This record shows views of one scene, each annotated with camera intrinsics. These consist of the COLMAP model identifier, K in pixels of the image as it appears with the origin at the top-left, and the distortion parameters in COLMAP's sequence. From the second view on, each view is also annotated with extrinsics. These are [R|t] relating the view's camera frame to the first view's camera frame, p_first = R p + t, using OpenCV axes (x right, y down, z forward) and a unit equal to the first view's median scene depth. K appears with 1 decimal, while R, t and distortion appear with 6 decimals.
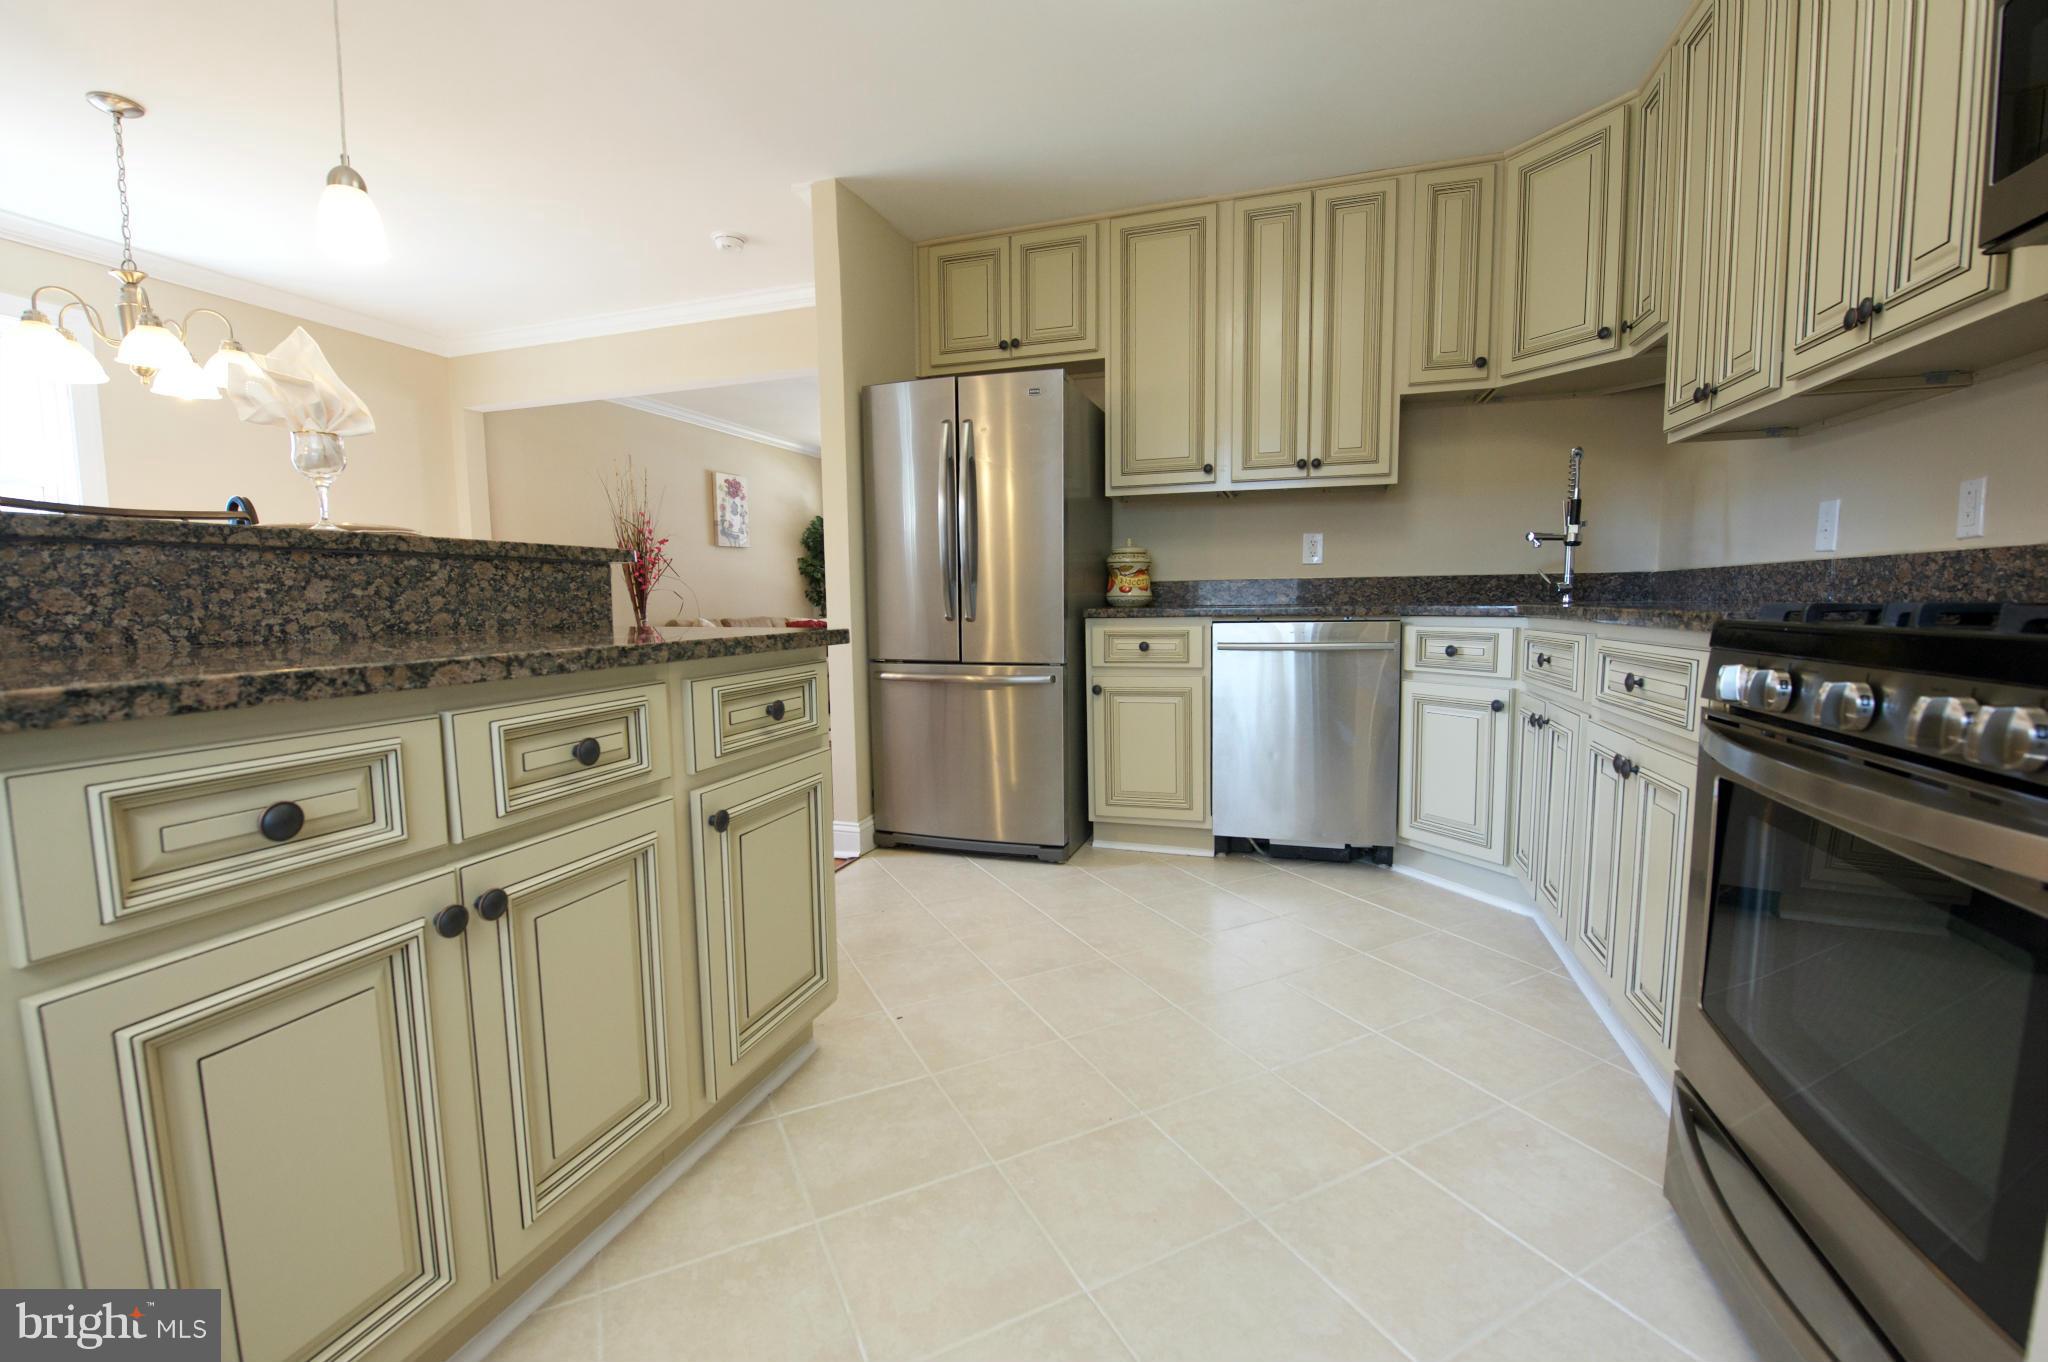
lens RADIAL K [[837.8, 0, 1017.1], [0, 837.8, 674.4], [0, 0, 1]] dist [-0.013356, -0.003648]
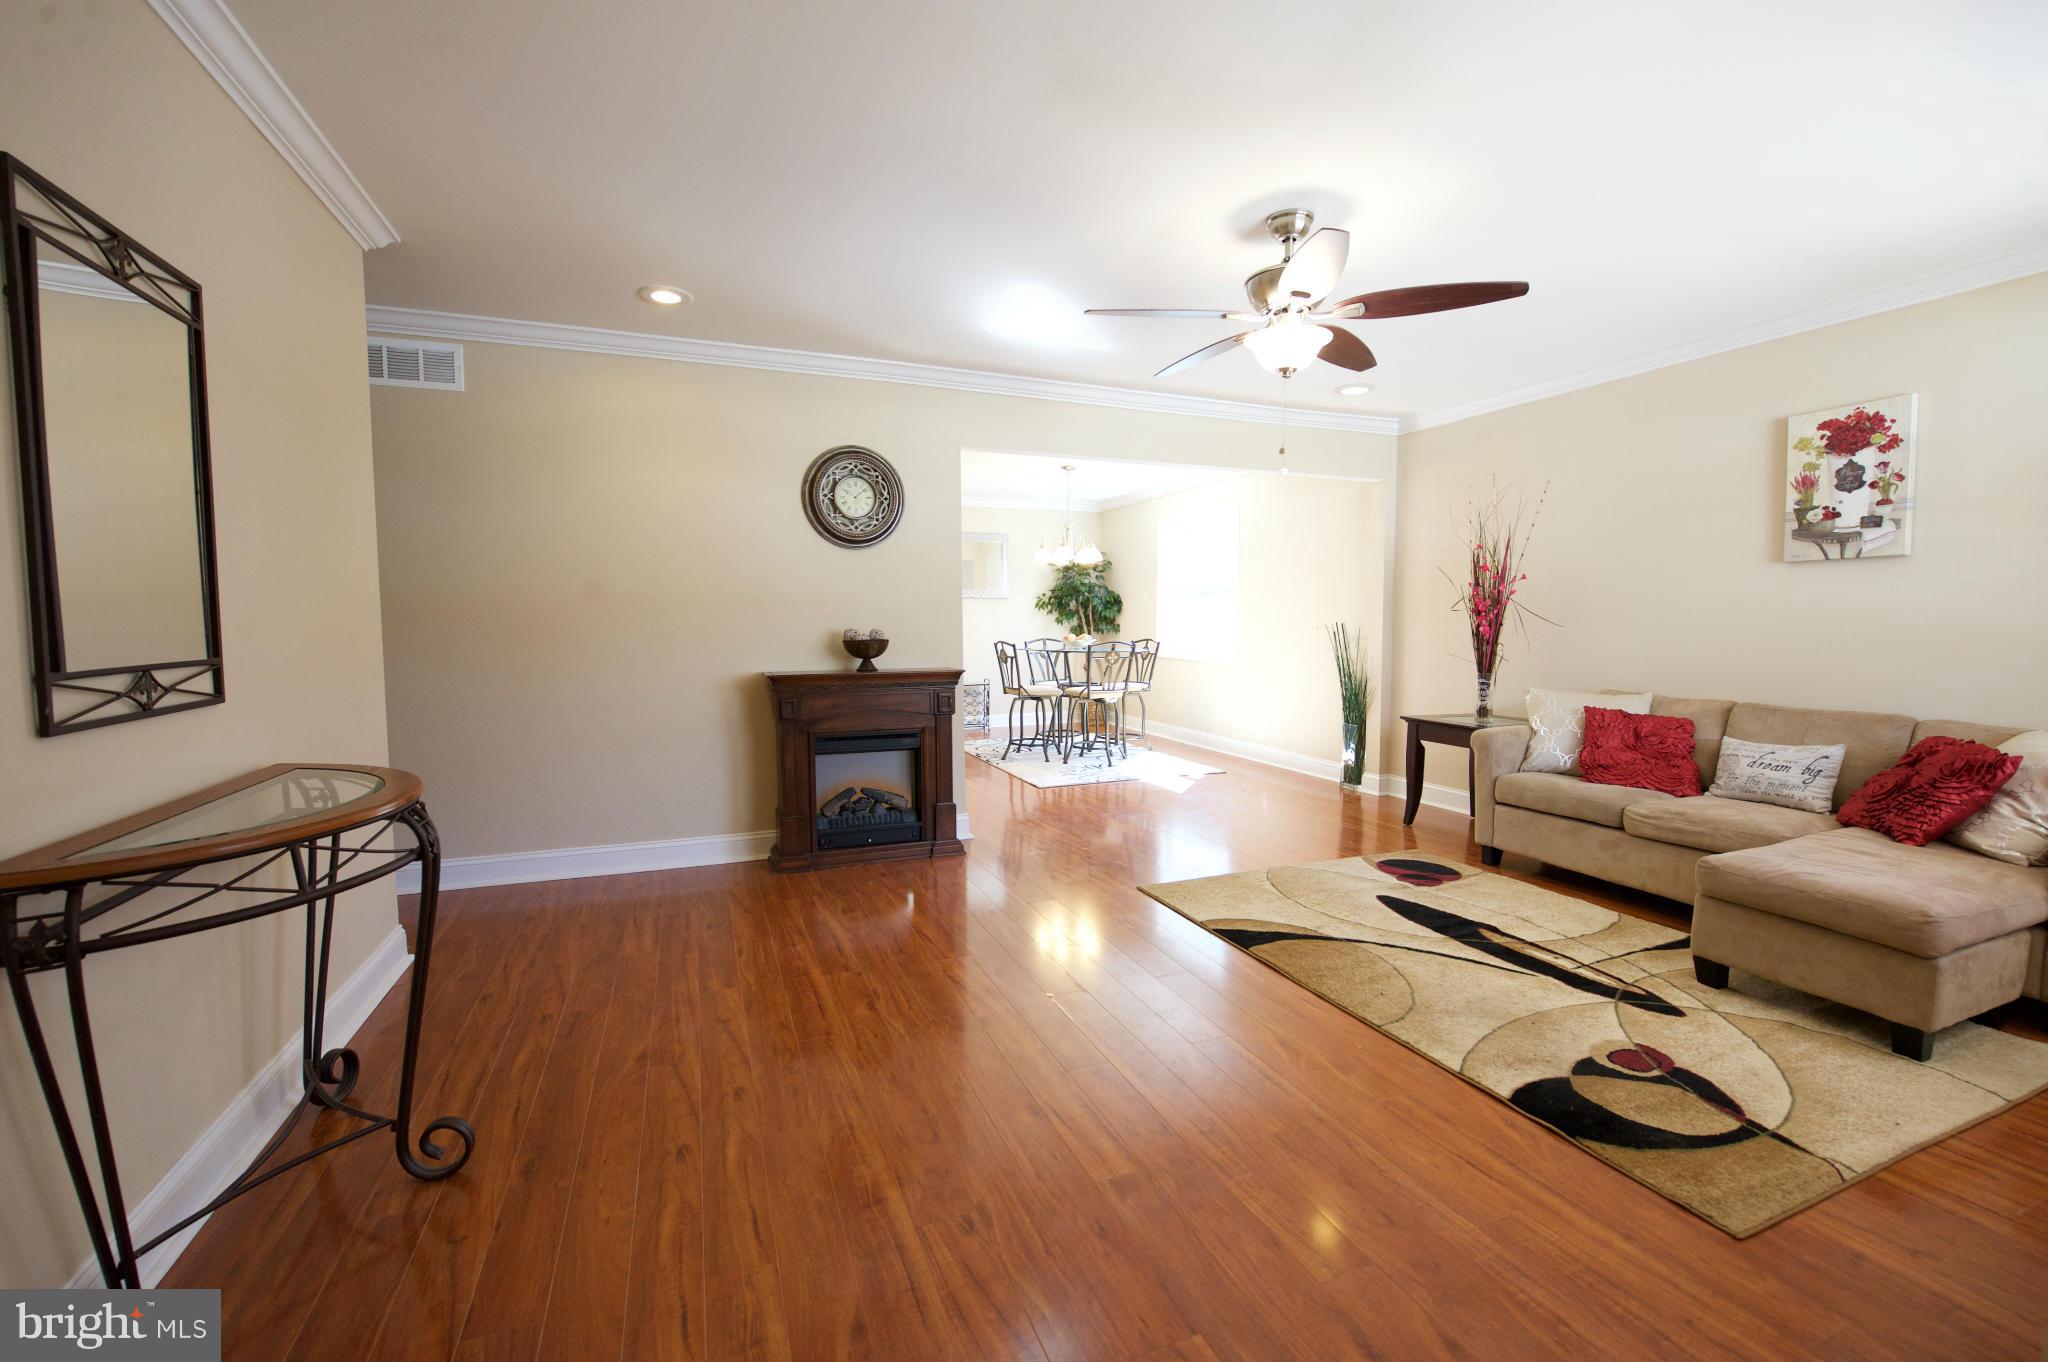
lens RADIAL K [[837.8, 0, 1016.6], [0, 837.8, 675.4], [0, 0, 1]] dist [-0.013356, -0.003648]
pose [[-0.780068, 0.057726, -0.623026, 0.390194], [-0.049548, 0.986909, 0.153479, -0.172230], [0.623730, 0.150594, -0.766996, 1.357104]]
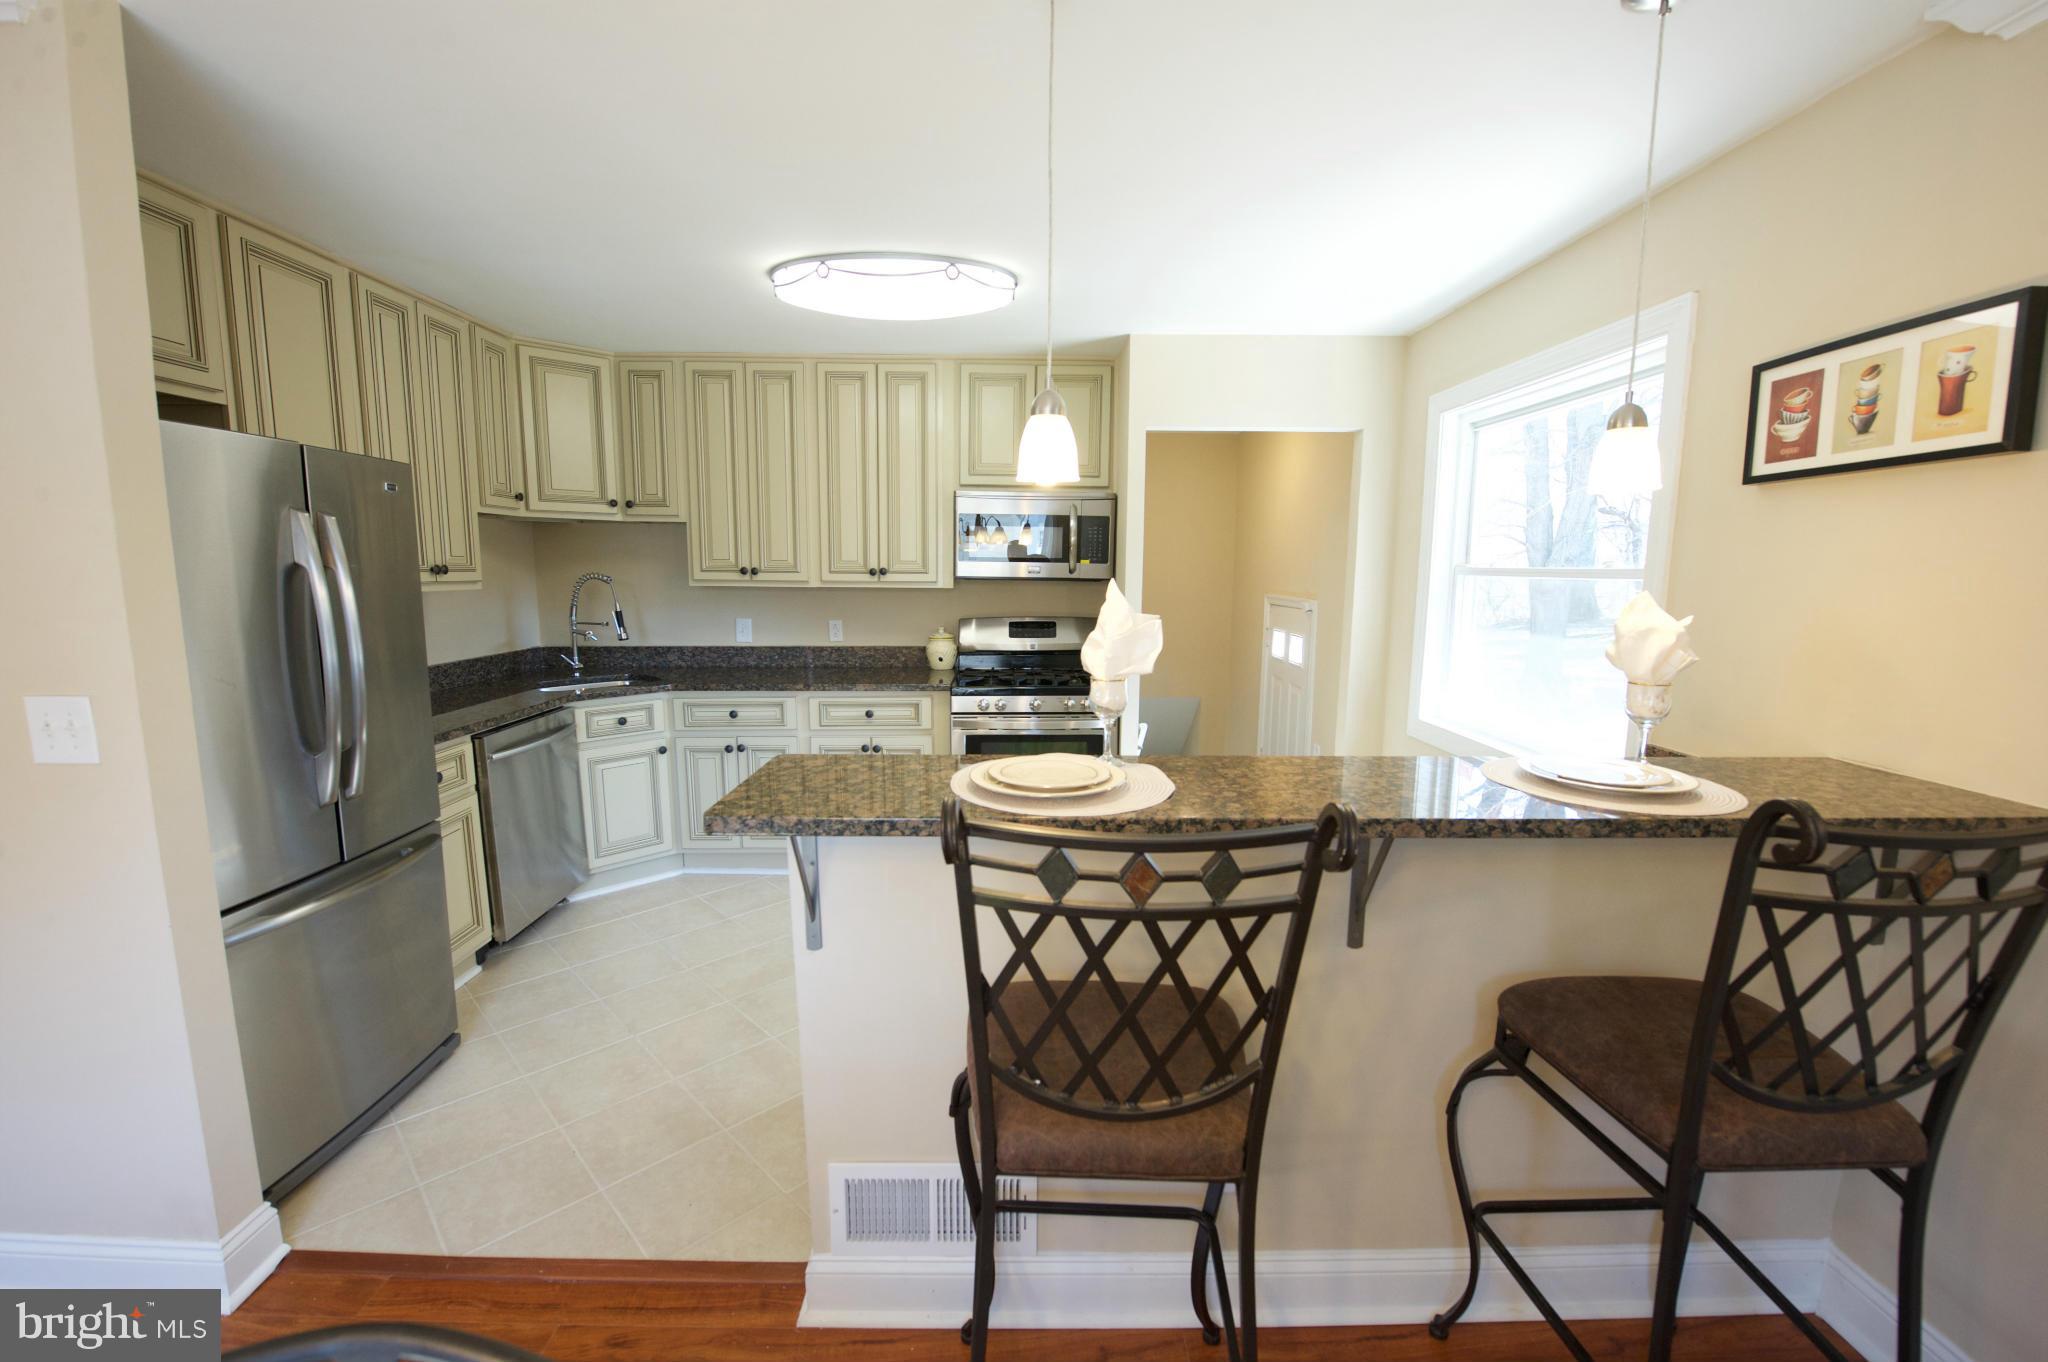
lens RADIAL K [[837.8, 0, 1021.7], [0, 837.8, 682.3], [0, 0, 1]] dist [-0.013356, -0.003648]
pose [[-0.305804, -0.117563, 0.944808, -0.458506], [0.092349, 0.984006, 0.152331, -0.111364], [-0.947605, 0.133836, -0.290056, 0.345622]]
